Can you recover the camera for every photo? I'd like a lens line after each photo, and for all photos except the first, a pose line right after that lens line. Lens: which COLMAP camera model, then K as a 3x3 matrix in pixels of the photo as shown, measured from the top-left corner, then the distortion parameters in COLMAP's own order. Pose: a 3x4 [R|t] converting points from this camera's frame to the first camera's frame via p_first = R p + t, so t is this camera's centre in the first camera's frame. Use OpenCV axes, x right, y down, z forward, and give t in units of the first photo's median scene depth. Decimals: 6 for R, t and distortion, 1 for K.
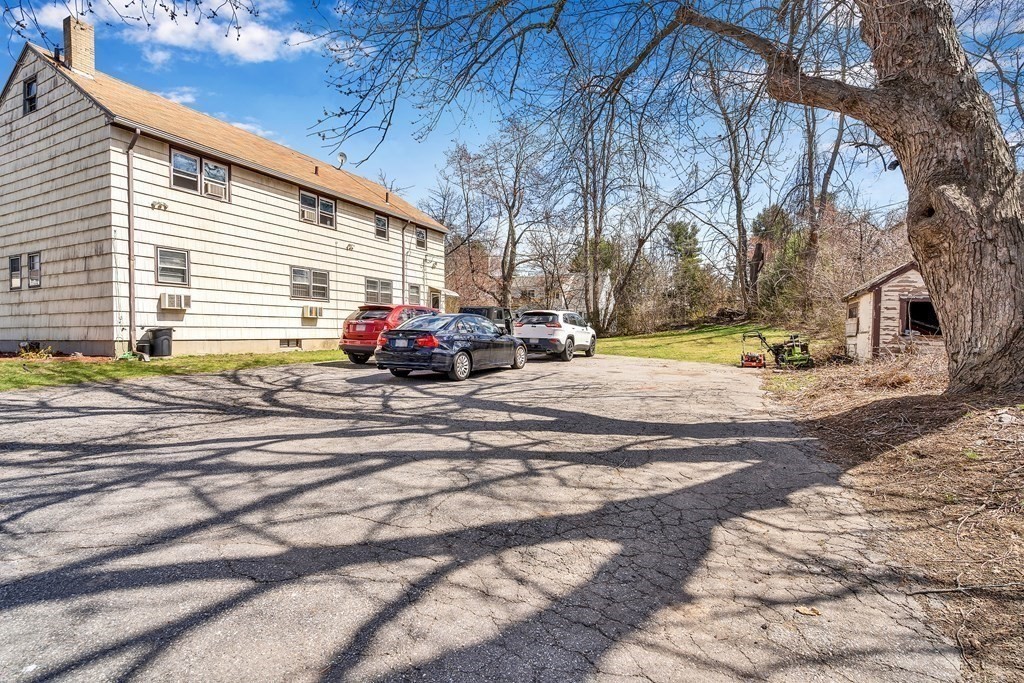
lens RADIAL K [[467.4, 0, 510.2], [0, 467.4, 341.2], [0, 0, 1]] dist [-0.002821, 0.000195]
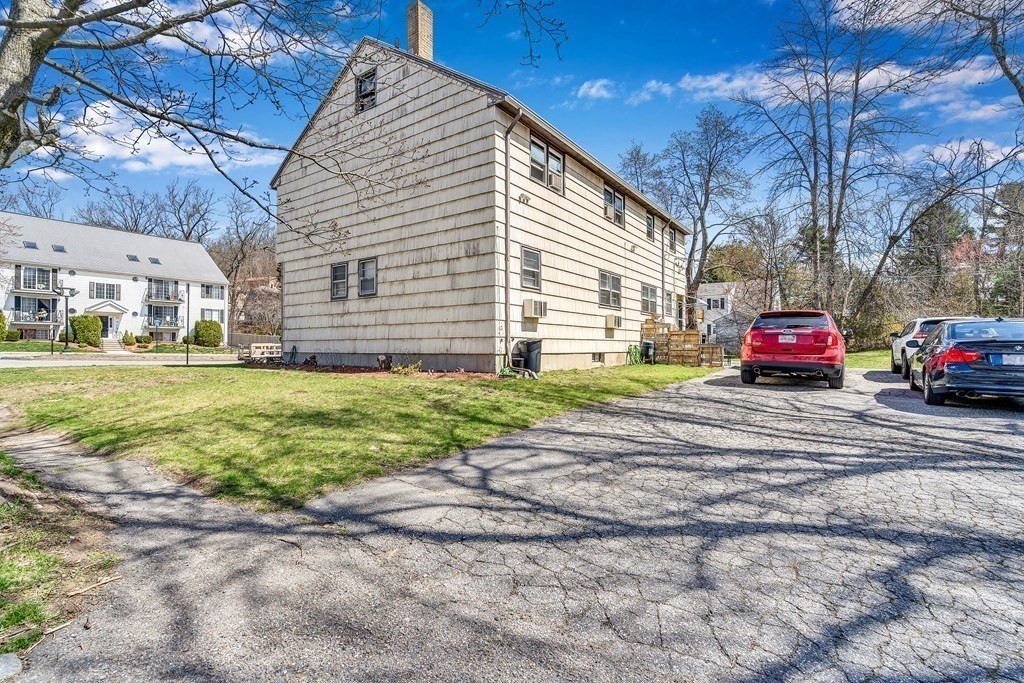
lens RADIAL K [[467.4, 0, 514.5], [0, 467.4, 343.0], [0, 0, 1]] dist [-0.002821, 0.000195]
pose [[0.987611, -0.000249, -0.156921, -0.613375], [-0.003810, 0.999666, -0.025566, 0.000178], [0.156875, 0.025847, 0.987280, 0.139699]]
